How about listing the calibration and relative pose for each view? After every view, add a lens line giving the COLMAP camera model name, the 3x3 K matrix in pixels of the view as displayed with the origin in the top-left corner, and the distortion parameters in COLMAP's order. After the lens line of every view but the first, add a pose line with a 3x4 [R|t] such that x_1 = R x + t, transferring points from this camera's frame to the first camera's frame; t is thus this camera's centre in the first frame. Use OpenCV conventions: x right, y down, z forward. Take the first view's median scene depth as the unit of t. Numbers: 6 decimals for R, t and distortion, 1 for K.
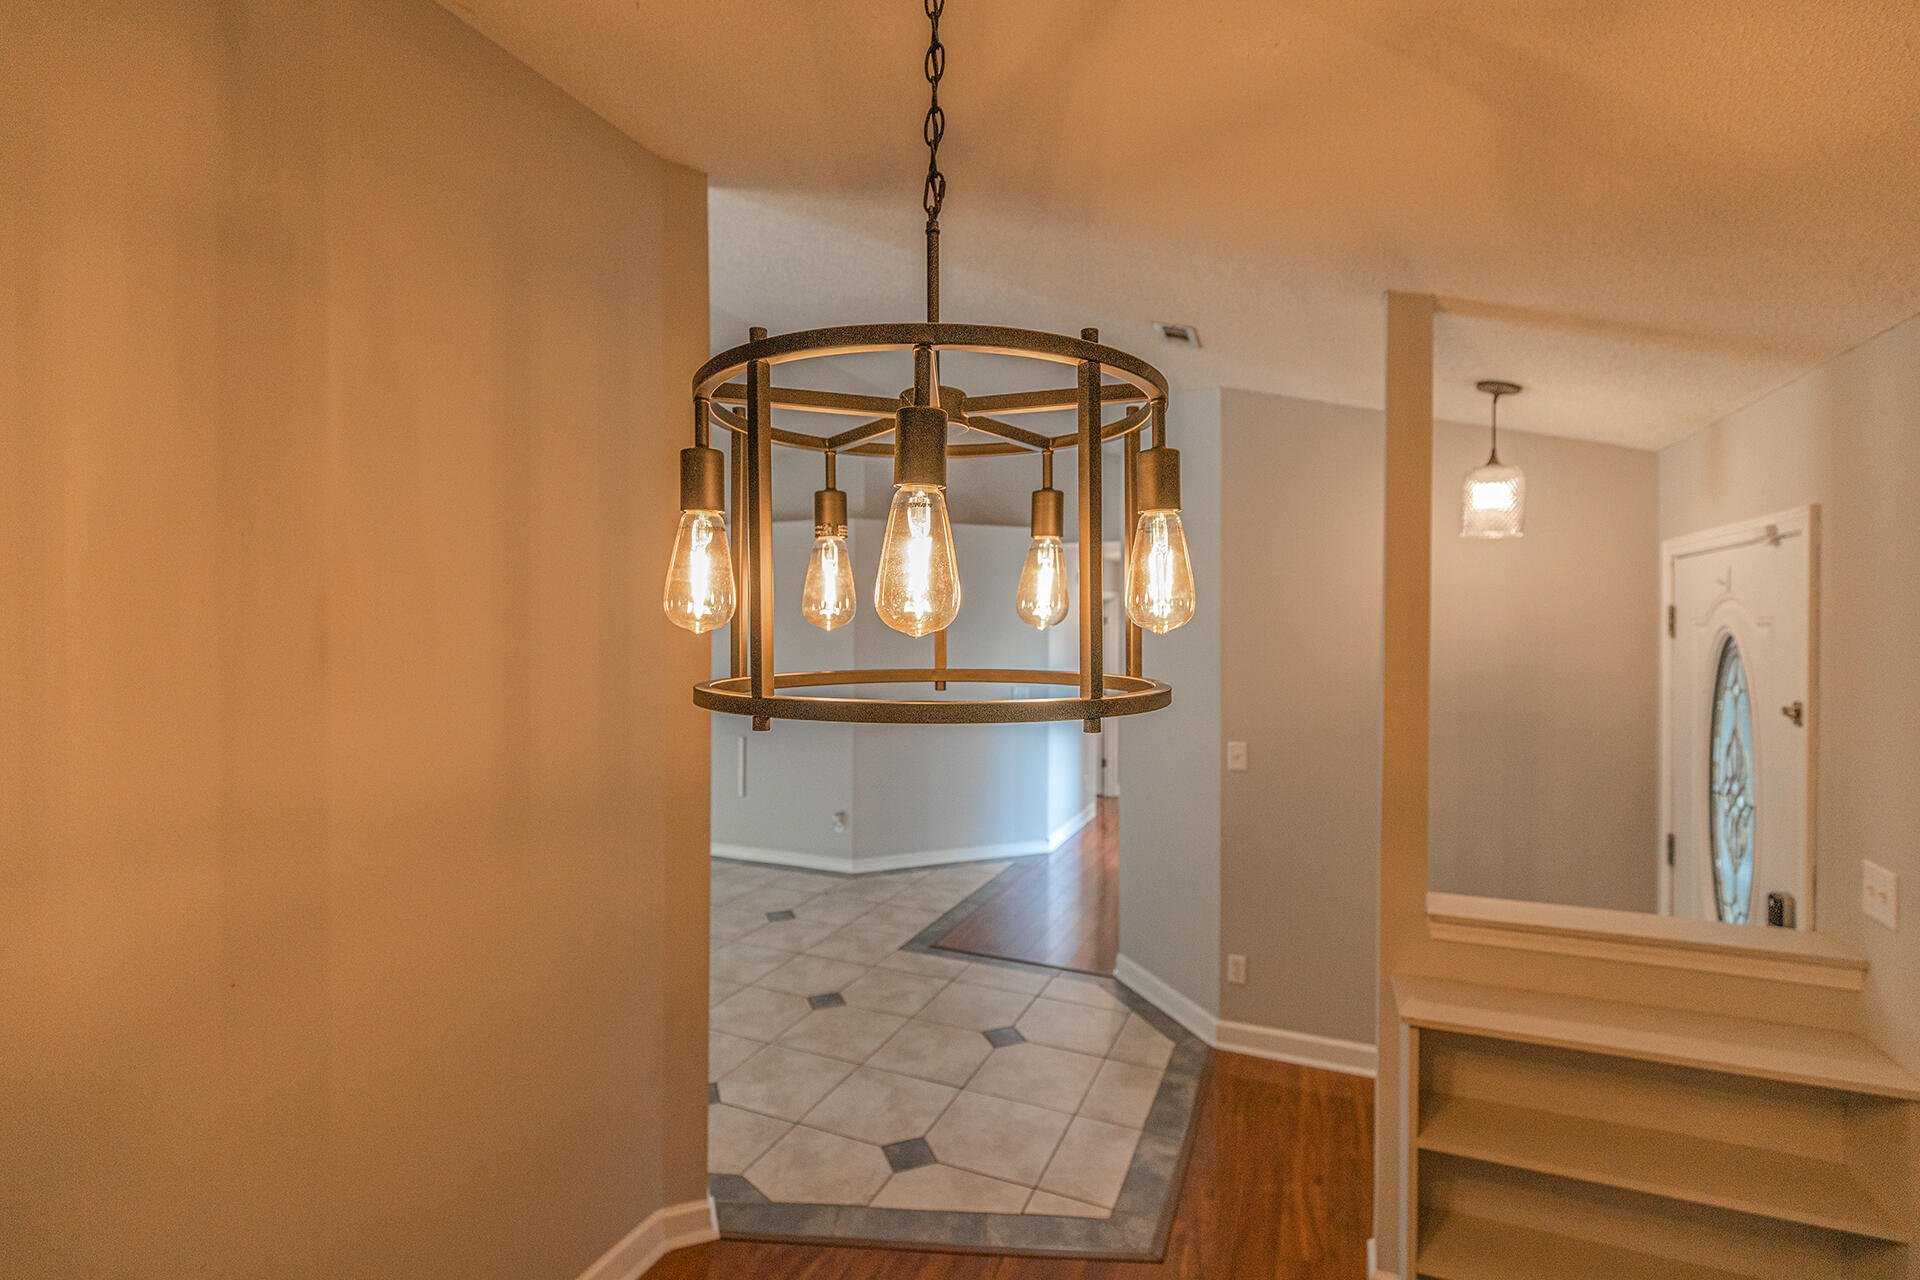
lens RADIAL K [[863.4, 0, 969.1], [0, 863.4, 639.1], [0, 0, 1]] dist [0.001940, 0.000658]
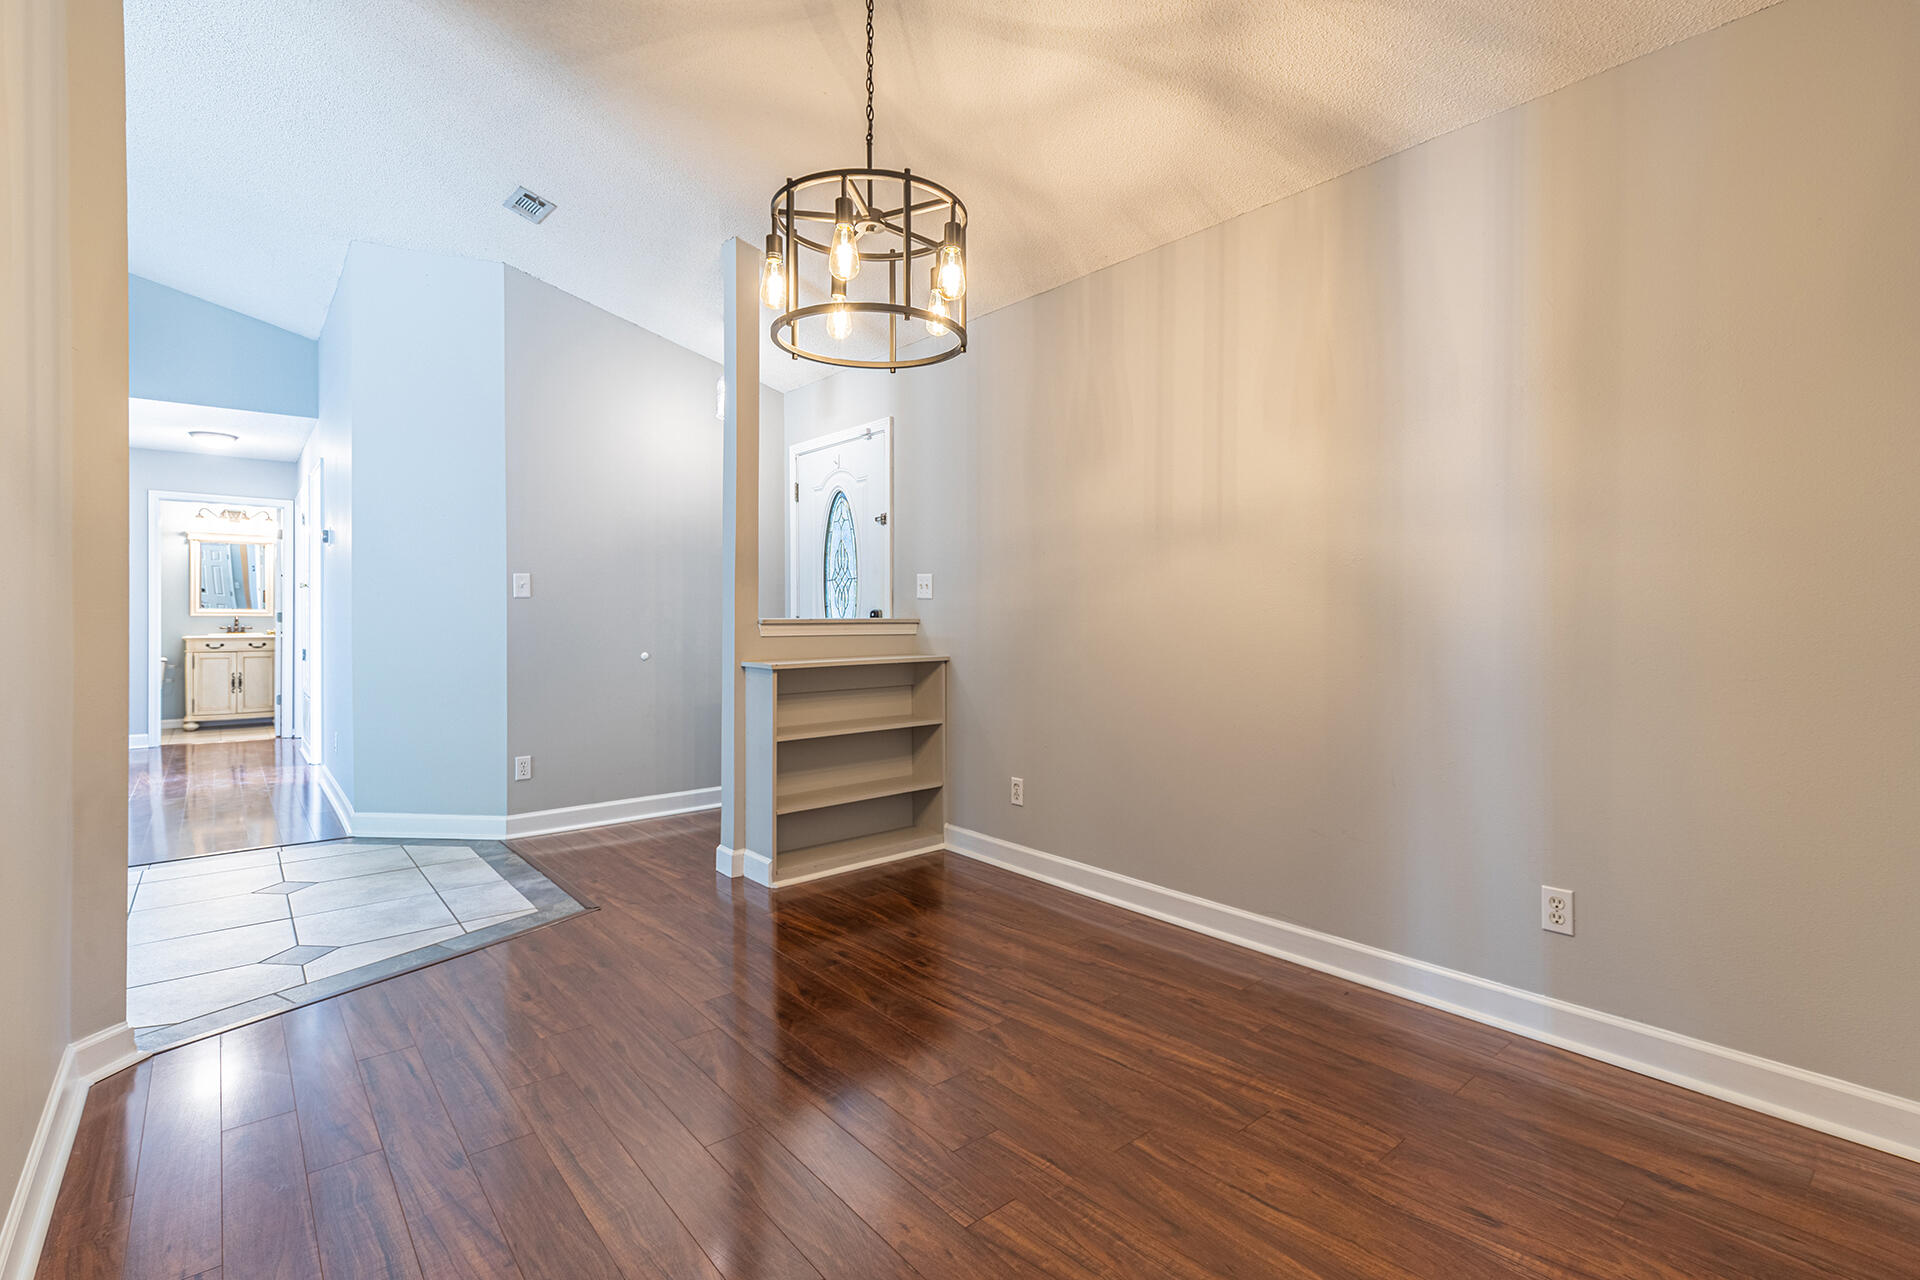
lens RADIAL K [[863.4, 0, 949.1], [0, 863.4, 612.6], [0, 0, 1]] dist [0.001940, 0.000658]
pose [[0.476427, -0.004539, 0.879202, -0.643987], [0.008973, 0.999960, 0.000301, 0.257005], [-0.879168, 0.007745, 0.476448, -0.096506]]
